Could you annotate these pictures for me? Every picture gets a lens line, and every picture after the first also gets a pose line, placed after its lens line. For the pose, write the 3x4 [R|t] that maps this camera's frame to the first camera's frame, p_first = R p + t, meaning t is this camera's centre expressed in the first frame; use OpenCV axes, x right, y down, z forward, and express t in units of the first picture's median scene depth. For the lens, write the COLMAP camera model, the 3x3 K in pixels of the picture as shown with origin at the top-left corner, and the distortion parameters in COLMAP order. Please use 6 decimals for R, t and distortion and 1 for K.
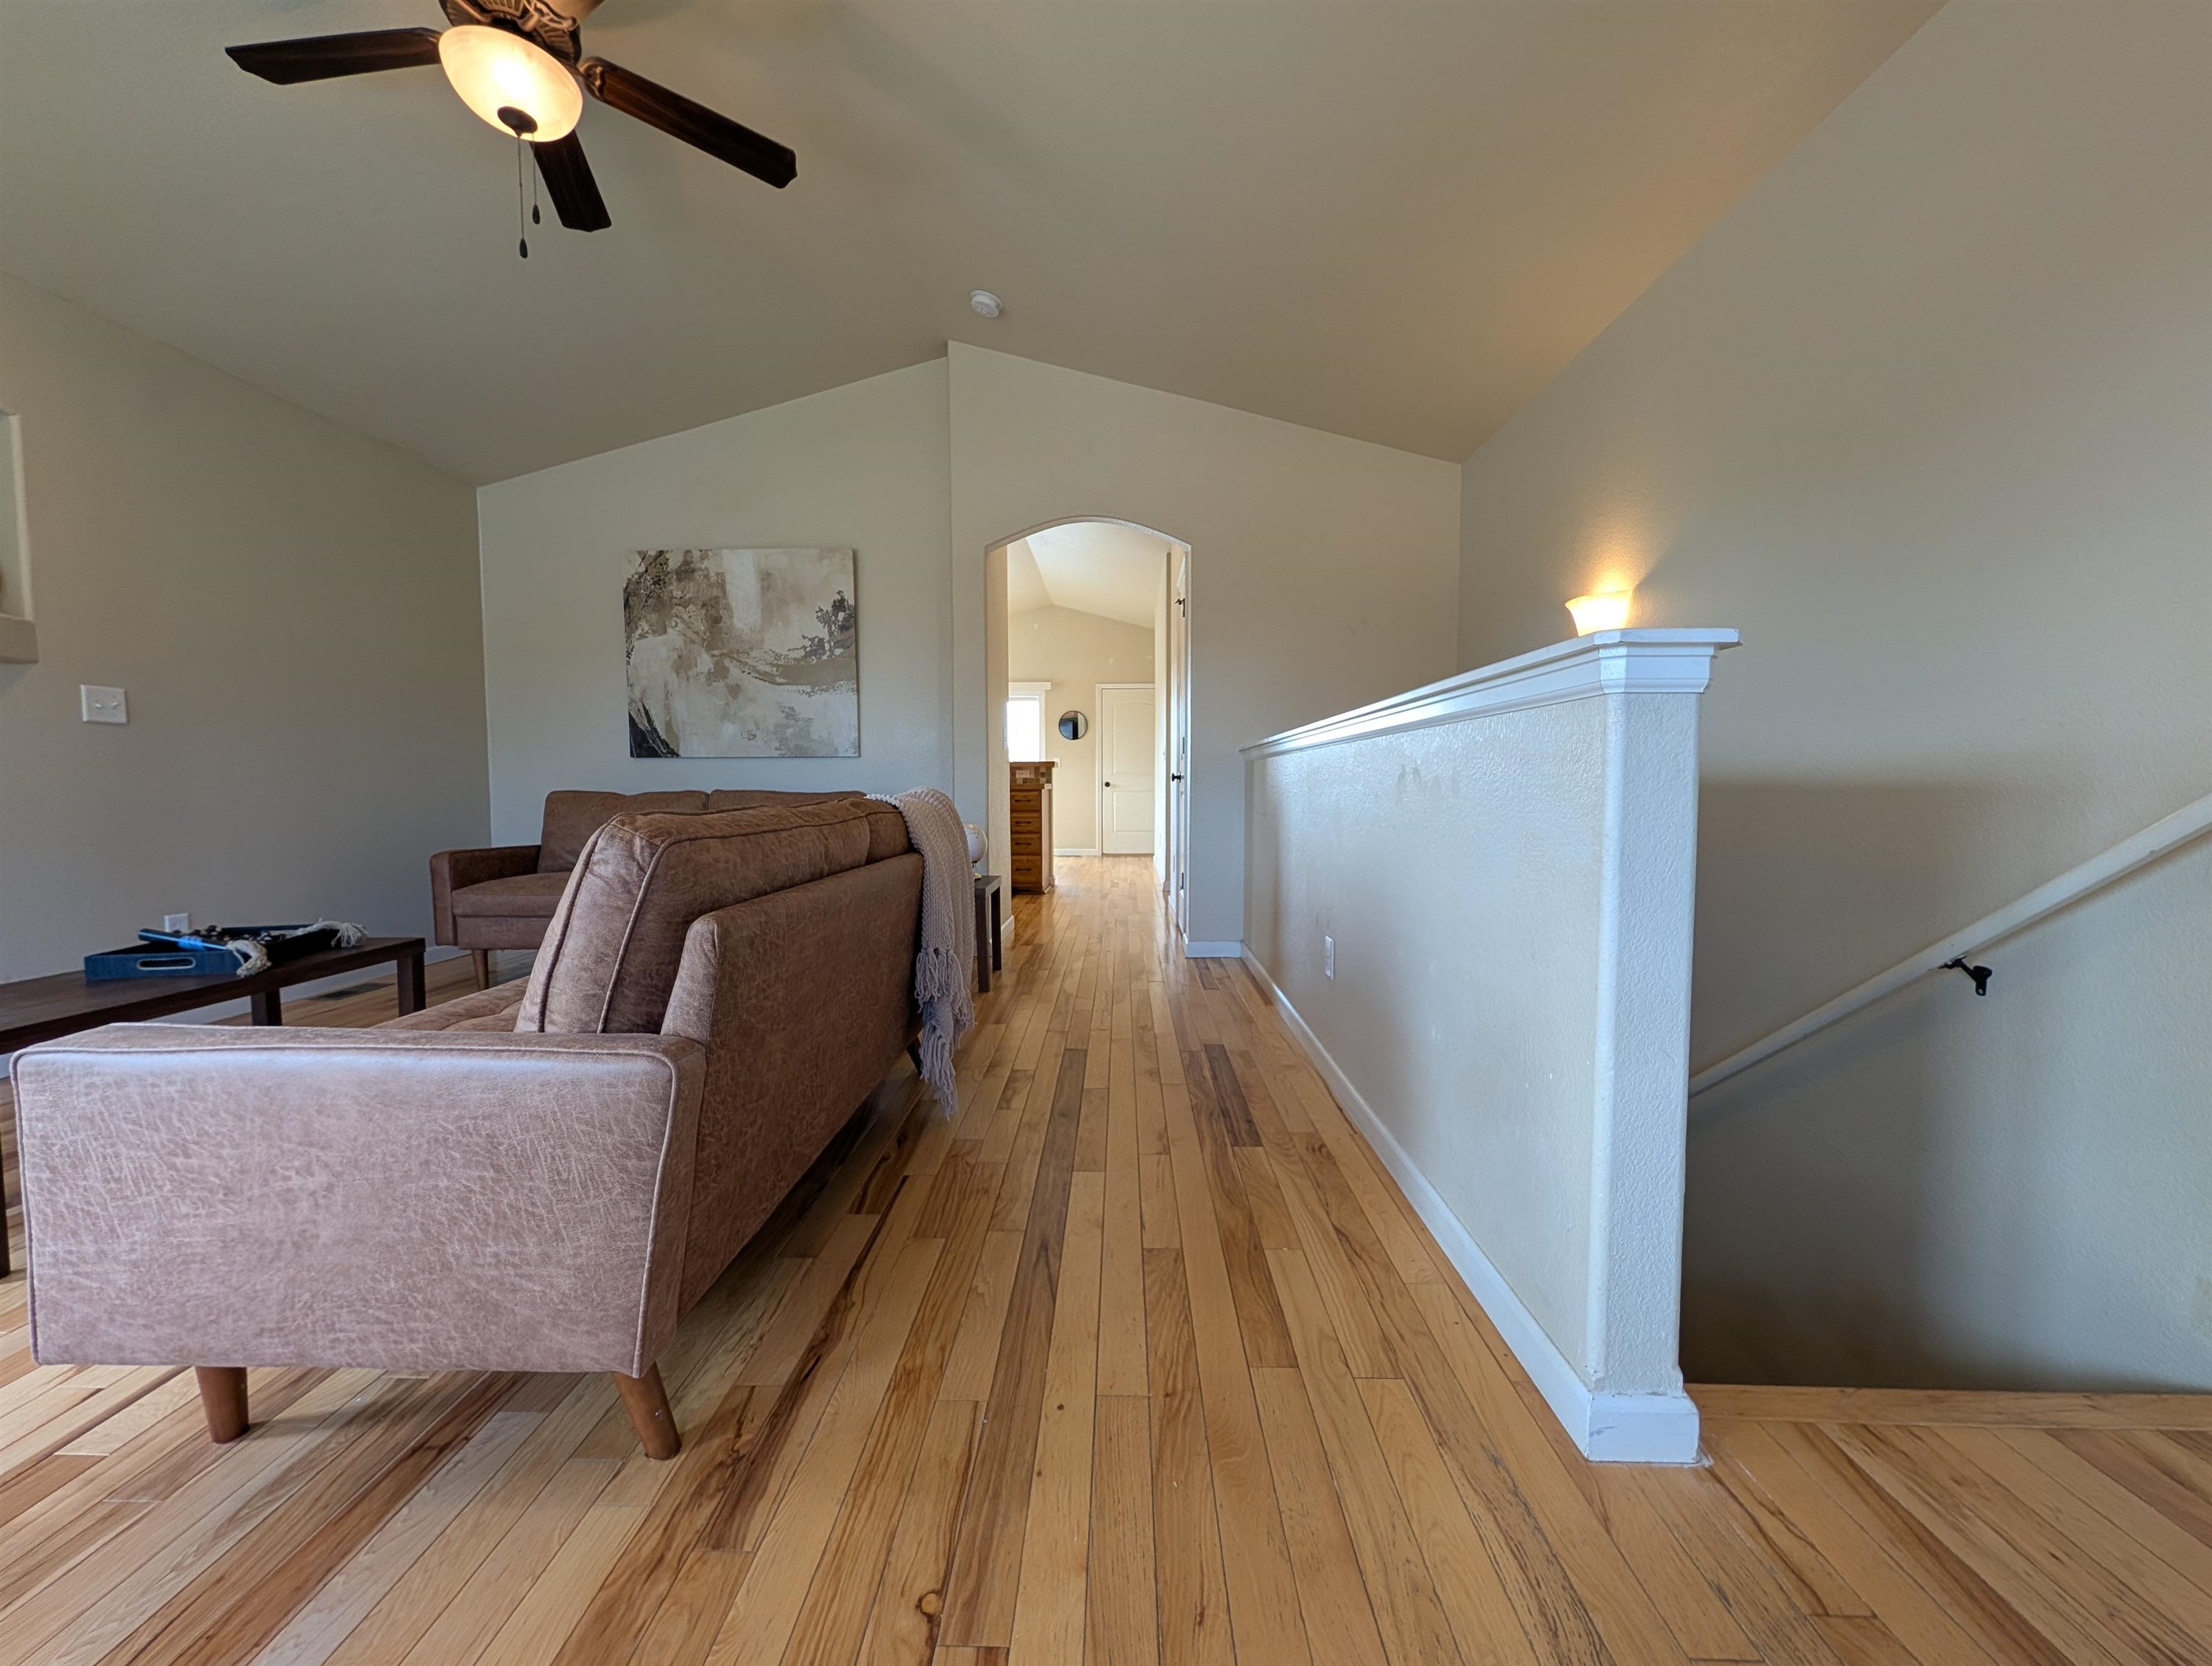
lens RADIAL K [[850.8, 0, 1099.7], [0, 850.8, 835.5], [0, 0, 1]] dist [0.000208, 0.000422]
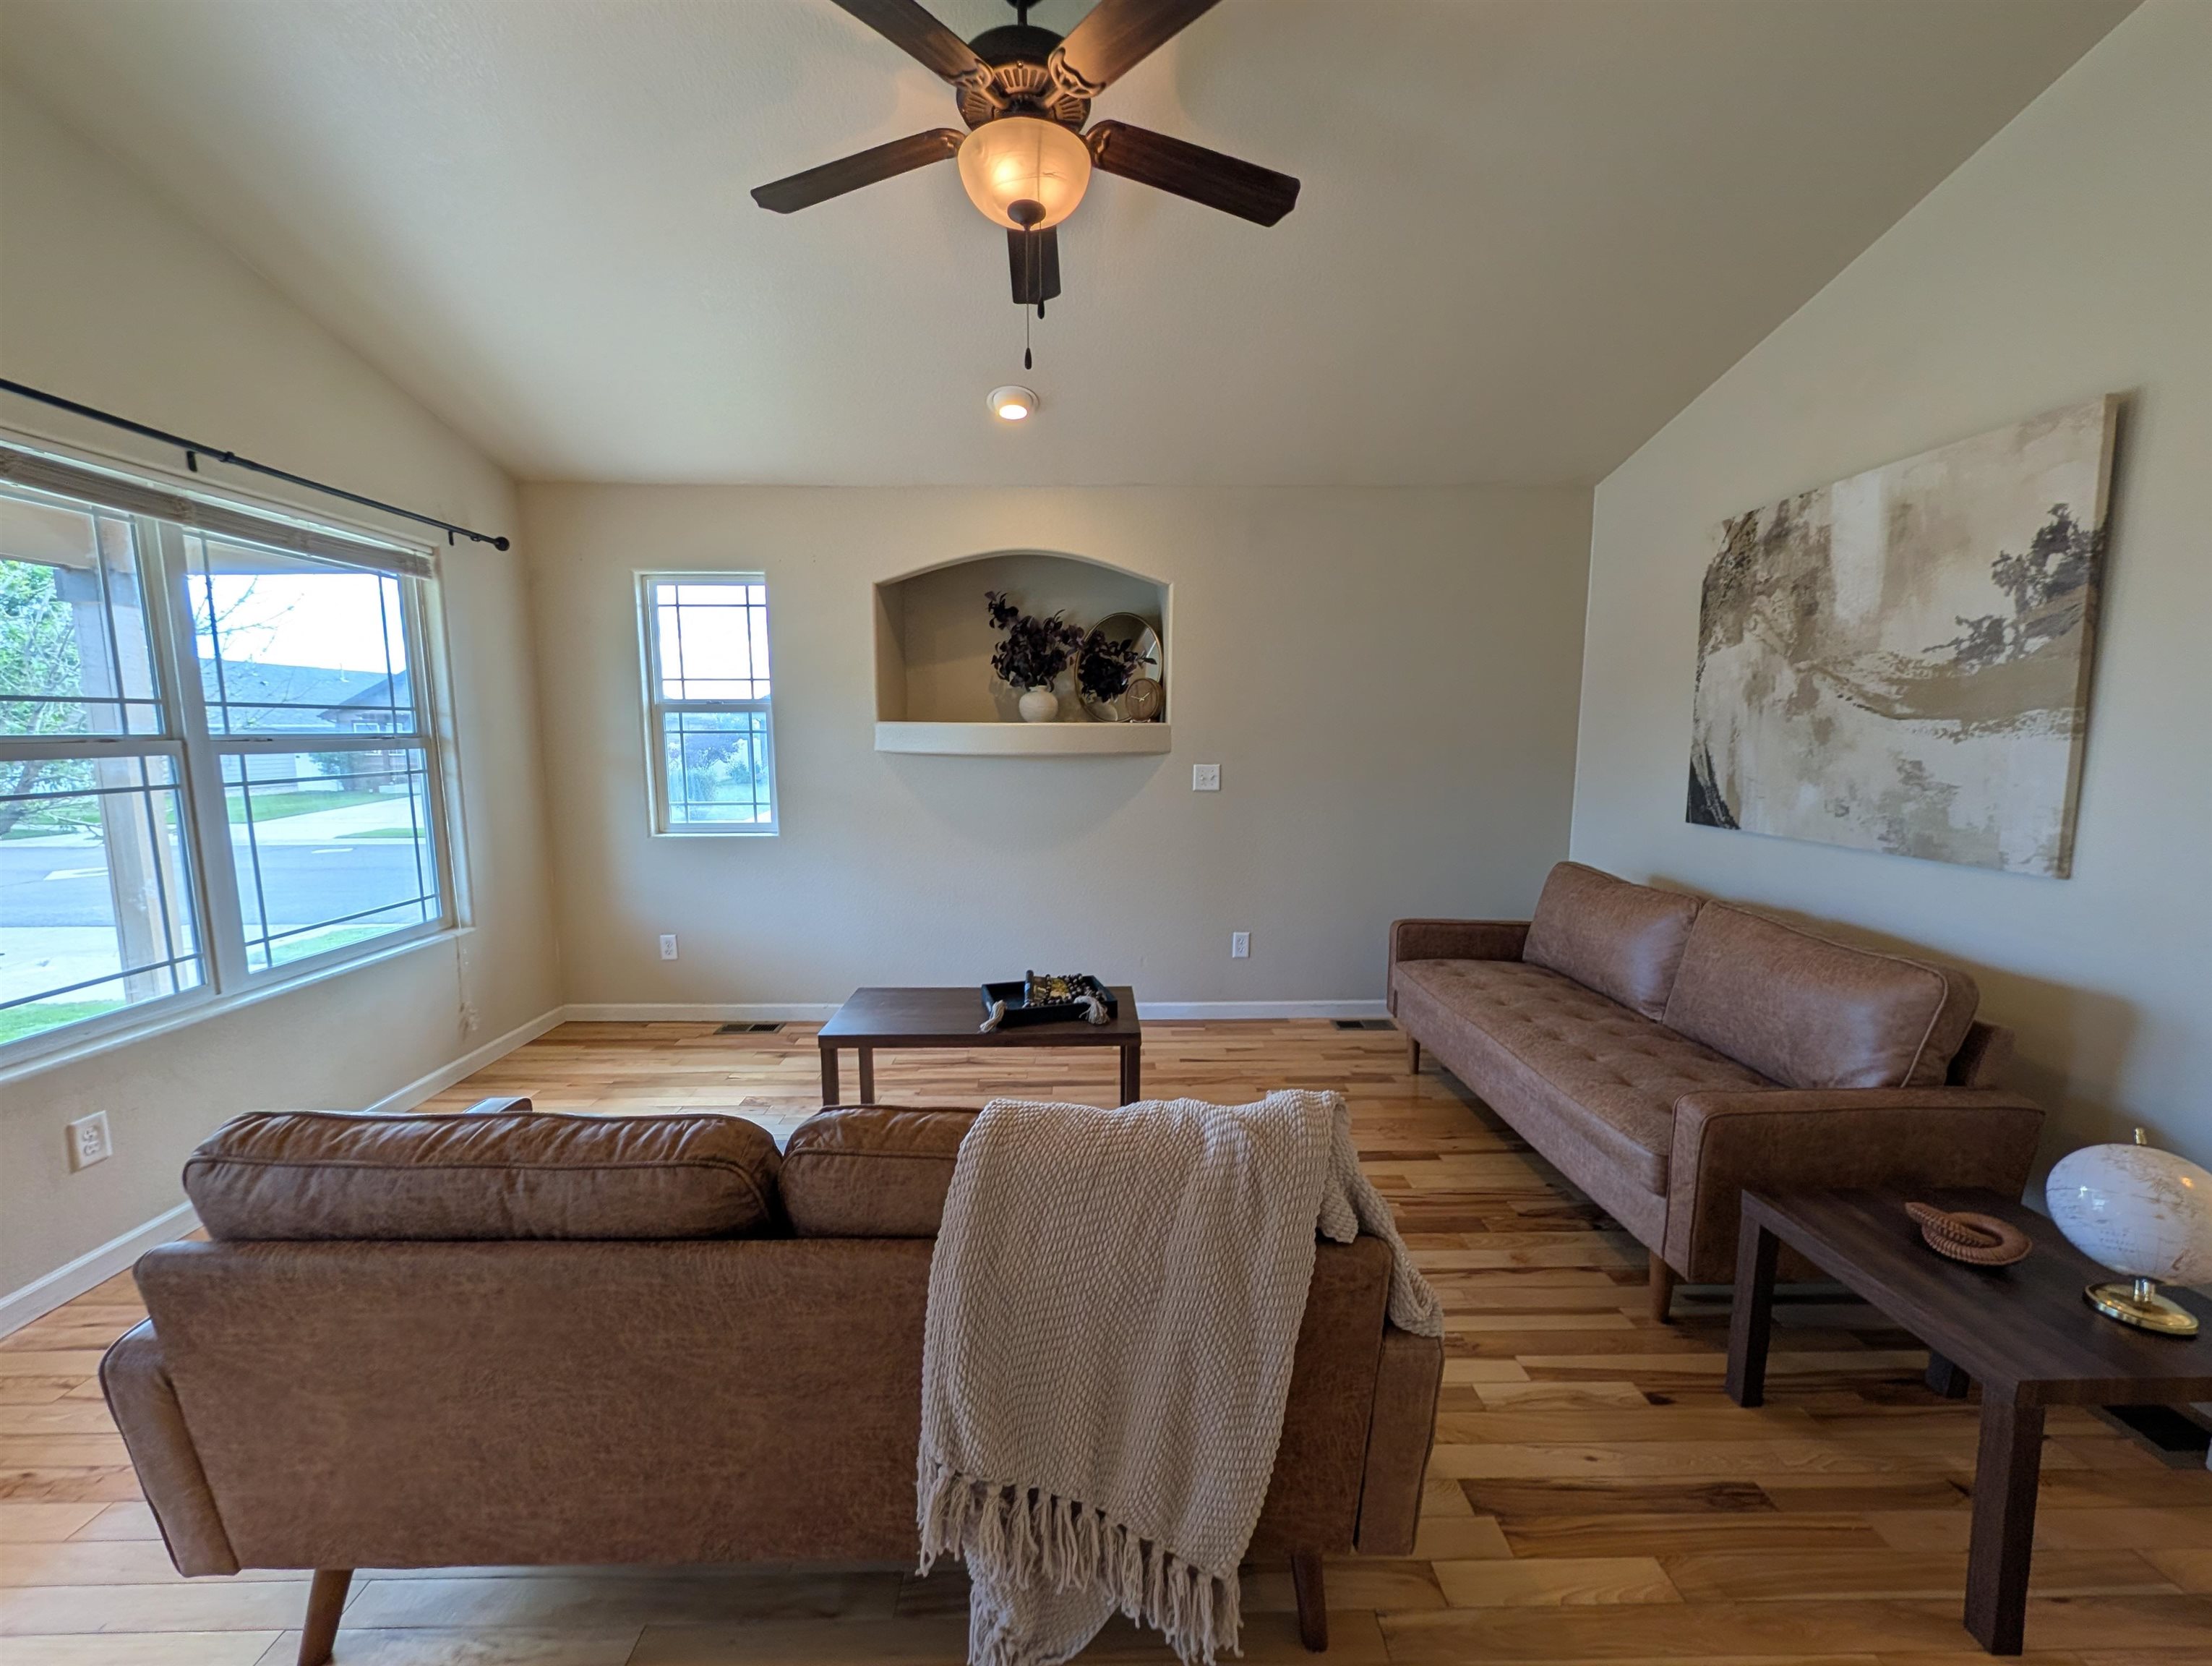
lens RADIAL K [[850.8, 0, 1099.7], [0, 850.8, 835.5], [0, 0, 1]] dist [0.000208, 0.000422]
pose [[0.054062, 0.123902, -0.990821, 0.126037], [-0.061435, 0.990805, 0.120548, -0.138978], [0.996646, 0.054354, 0.061177, 0.481552]]
